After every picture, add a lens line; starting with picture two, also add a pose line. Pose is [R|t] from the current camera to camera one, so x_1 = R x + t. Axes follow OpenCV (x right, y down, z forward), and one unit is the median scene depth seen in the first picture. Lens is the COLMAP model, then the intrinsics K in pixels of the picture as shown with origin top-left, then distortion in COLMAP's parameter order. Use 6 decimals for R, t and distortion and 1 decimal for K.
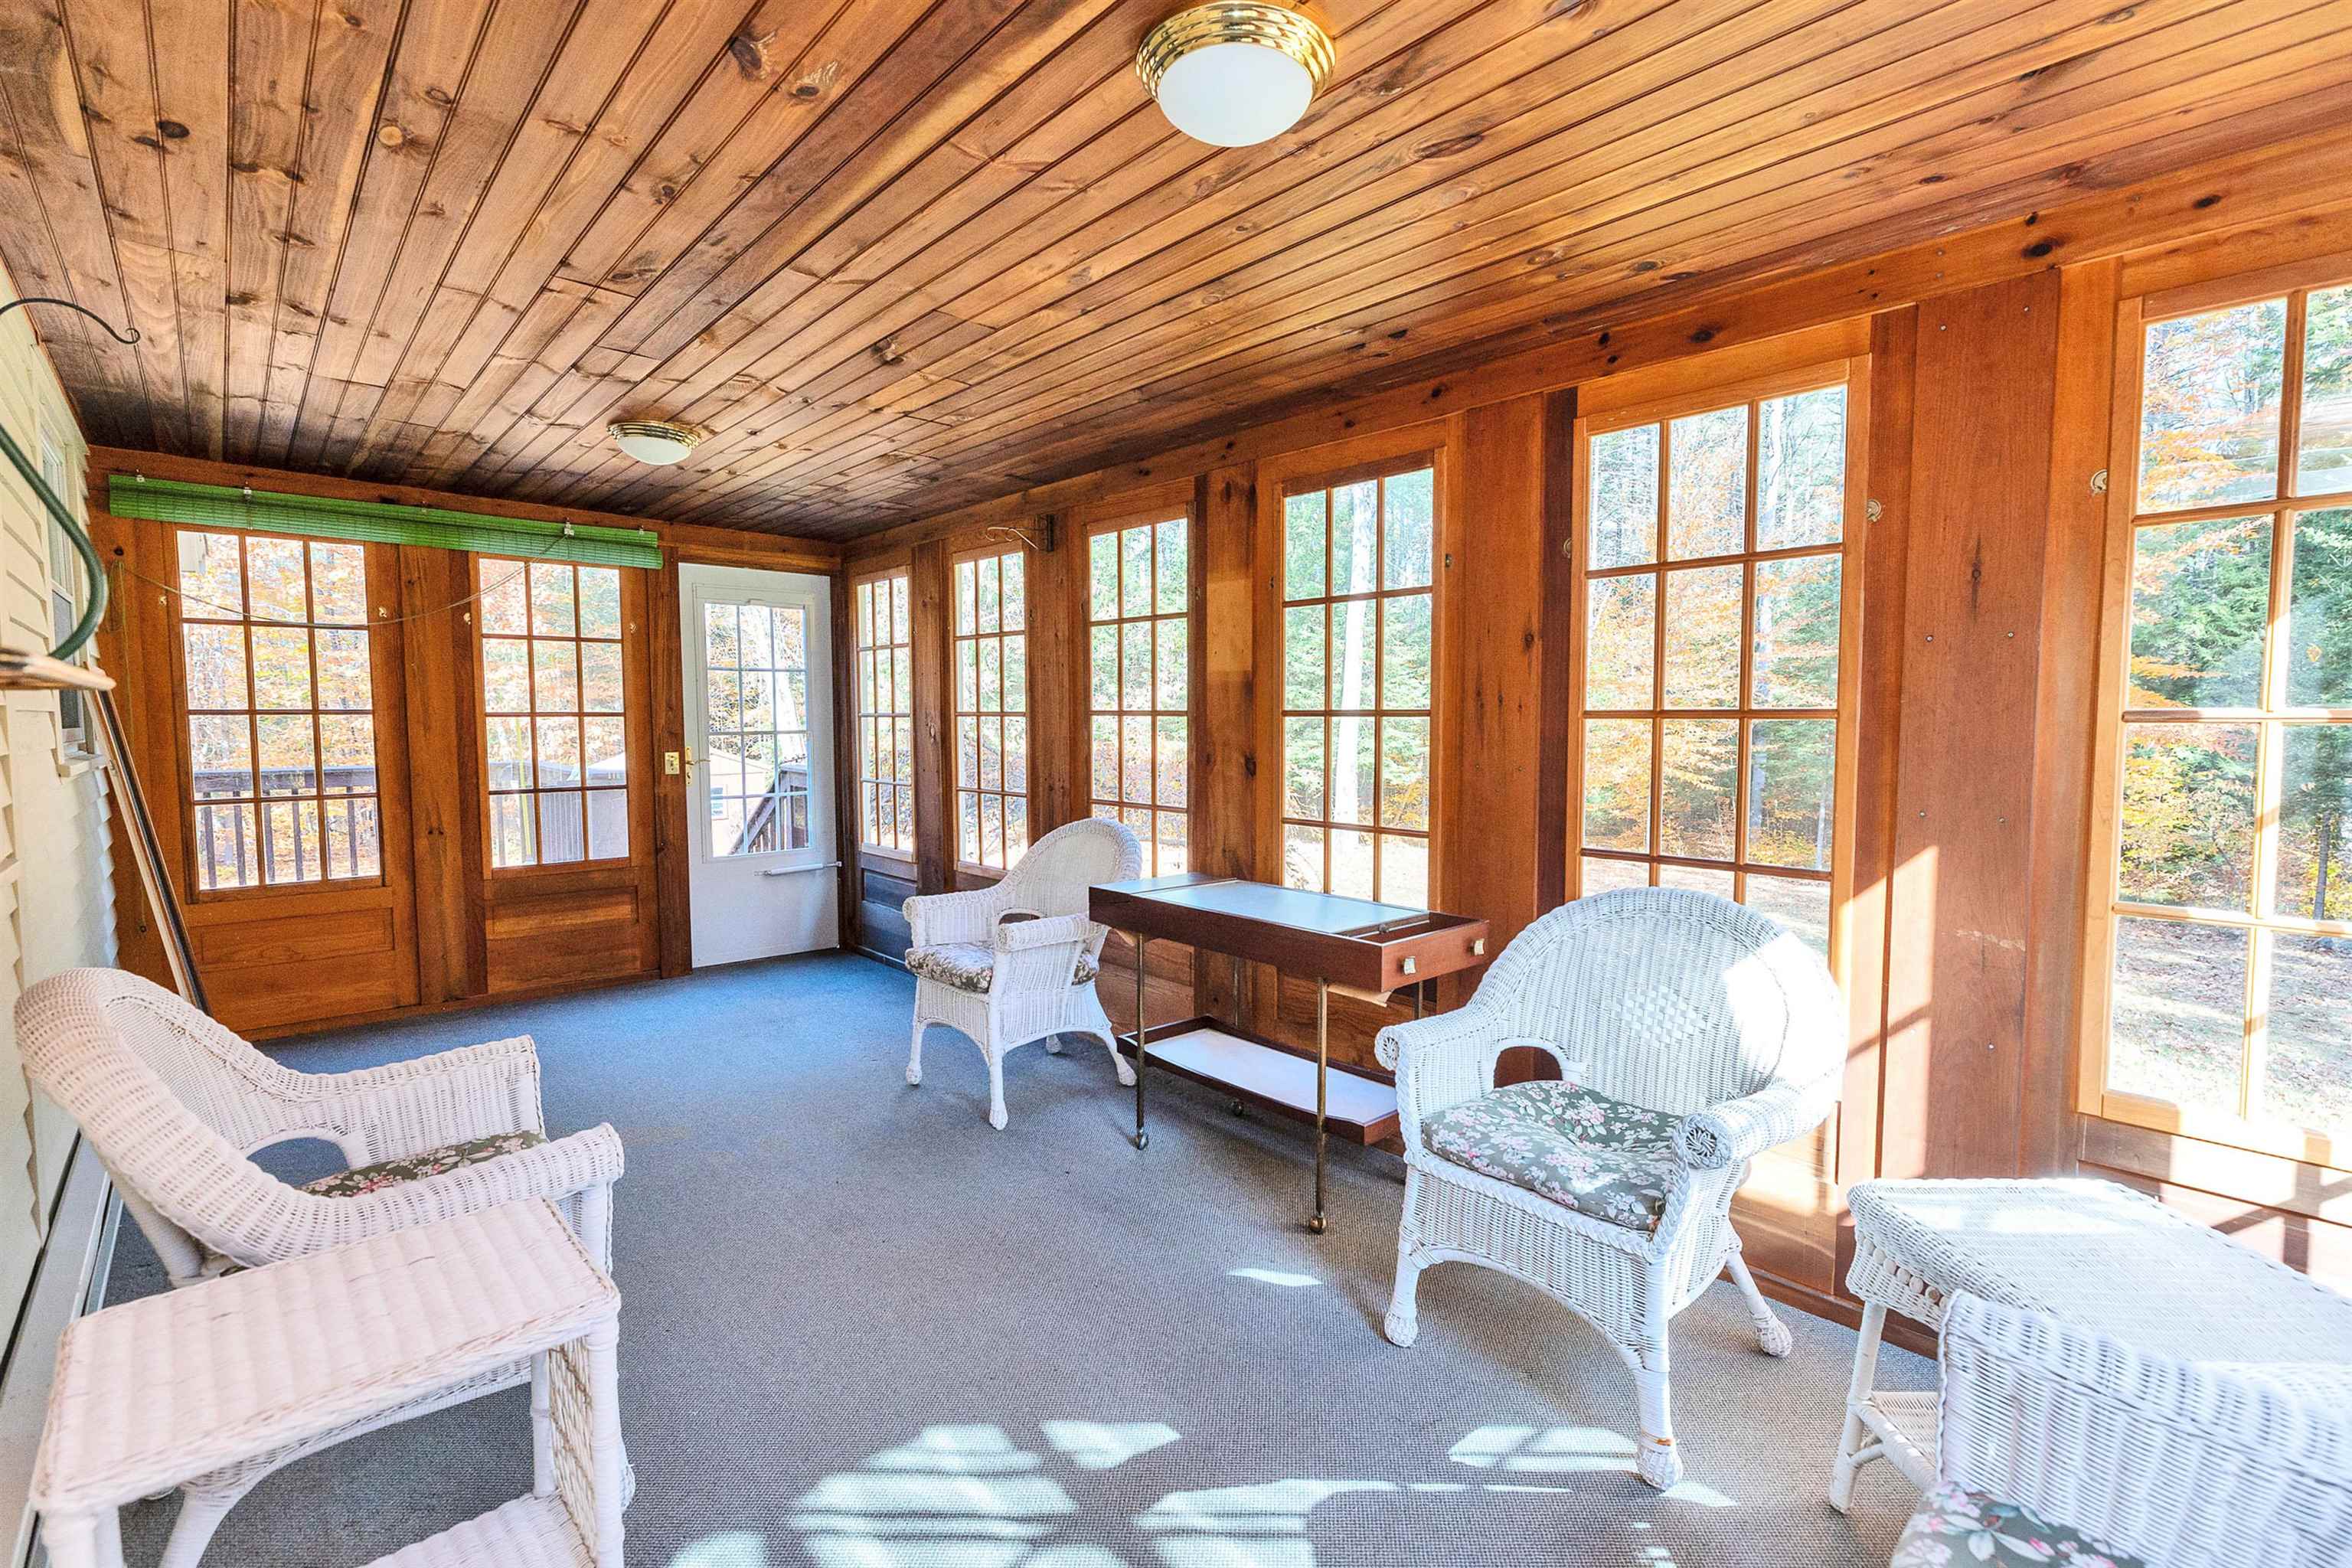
lens RADIAL K [[1068.5, 0, 1171.7], [0, 1068.5, 785.2], [0, 0, 1]] dist [-0.002842, -0.000936]
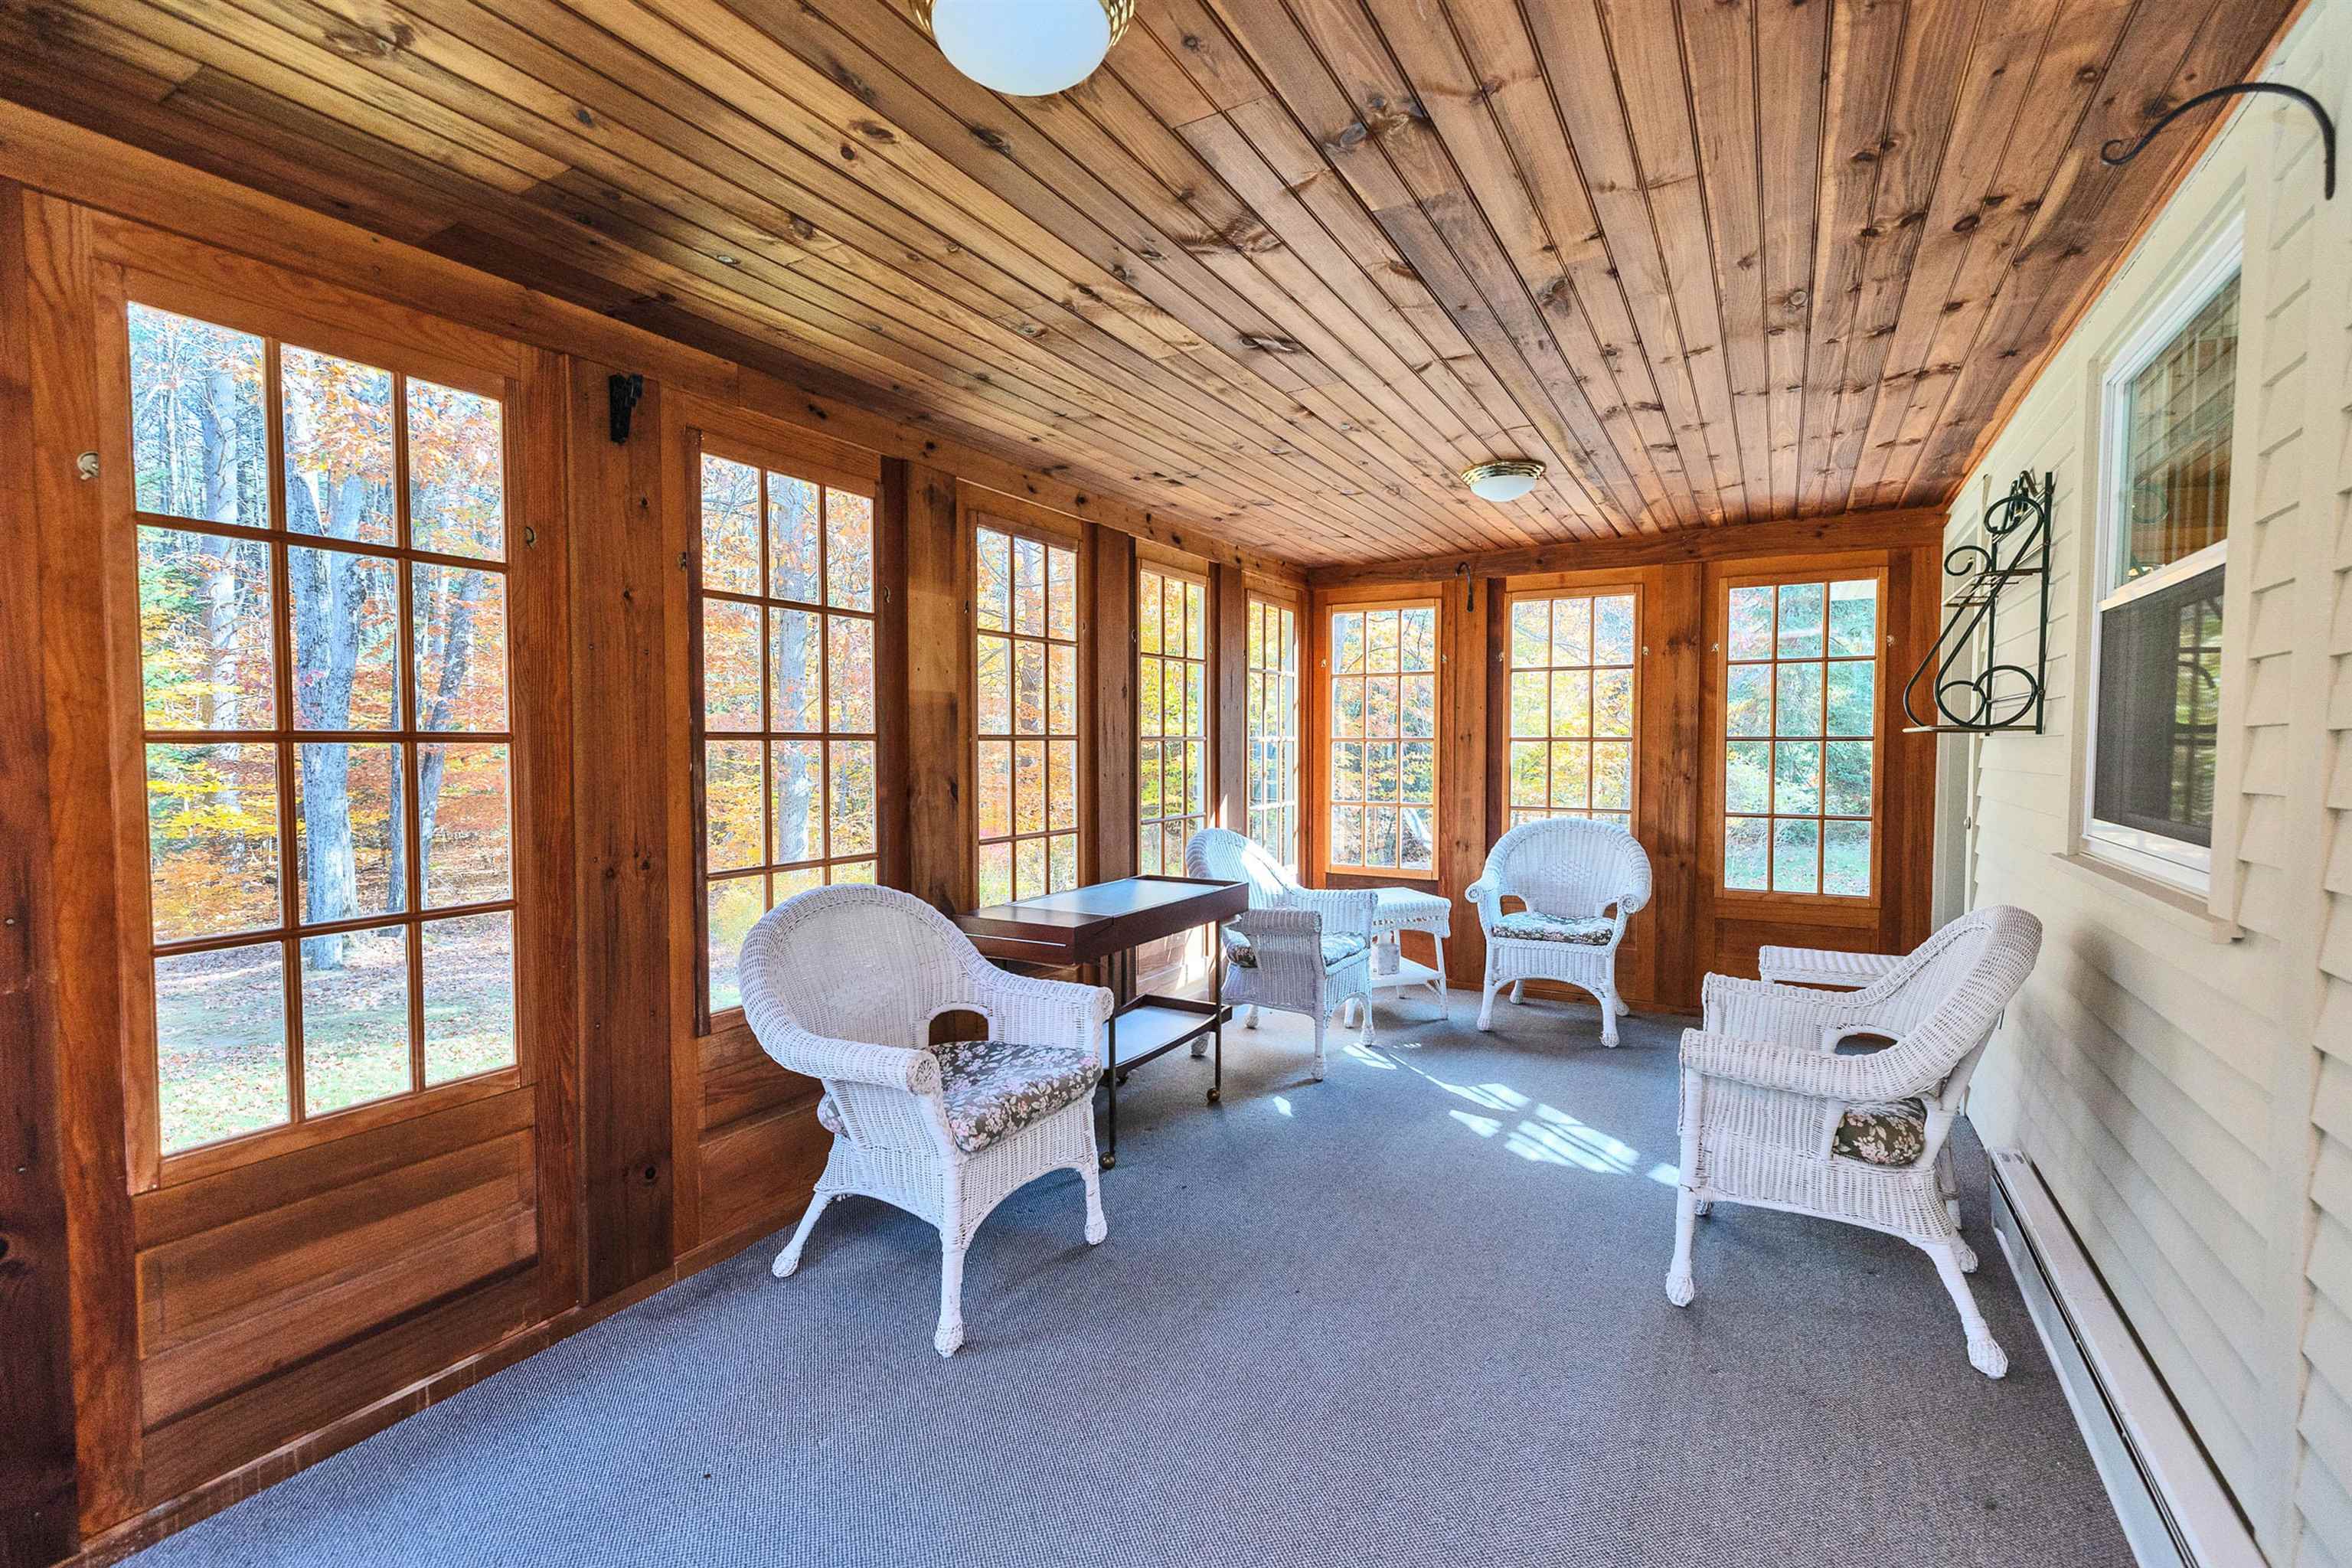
lens RADIAL K [[1068.5, 0, 1171.7], [0, 1068.5, 785.2], [0, 0, 1]] dist [-0.002842, -0.000936]
pose [[-0.323794, -0.040376, 0.945266, -1.070596], [0.063981, 0.995867, 0.064454, -0.087708], [-0.943962, 0.081349, -0.319873, 1.343912]]
